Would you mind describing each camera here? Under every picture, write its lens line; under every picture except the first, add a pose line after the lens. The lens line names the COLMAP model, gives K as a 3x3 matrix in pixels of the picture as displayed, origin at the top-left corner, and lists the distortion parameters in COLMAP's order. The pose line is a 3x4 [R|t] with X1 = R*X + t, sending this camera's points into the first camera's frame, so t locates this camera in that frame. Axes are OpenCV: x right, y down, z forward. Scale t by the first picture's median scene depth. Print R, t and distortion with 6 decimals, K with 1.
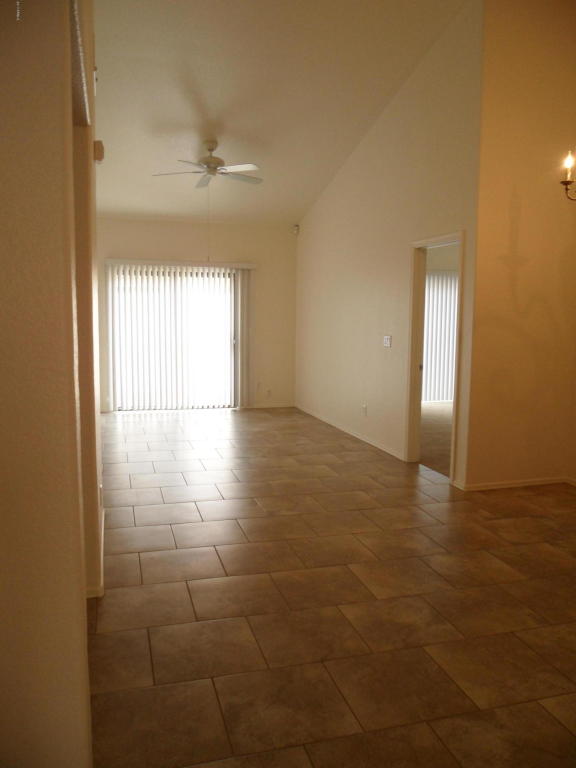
lens RADIAL K [[609.5, 0, 288.0], [0, 609.5, 384.0], [0, 0, 1]] dist [-0.054268, 0.006848]
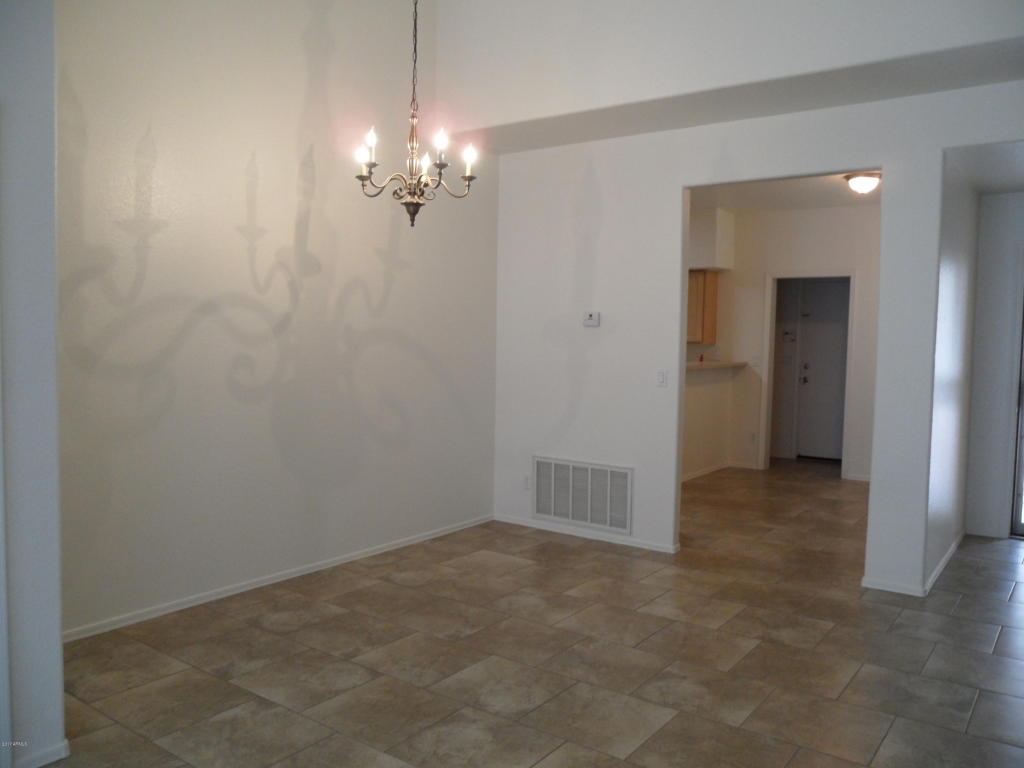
lens RADIAL K [[812.7, 0, 512.0], [0, 812.7, 384.0], [0, 0, 1]] dist [-0.054268, 0.006848]
pose [[-0.608451, -0.069112, 0.790576, -0.486532], [0.073055, 0.987093, 0.142517, -0.205123], [-0.790222, 0.144470, -0.595548, 1.700593]]
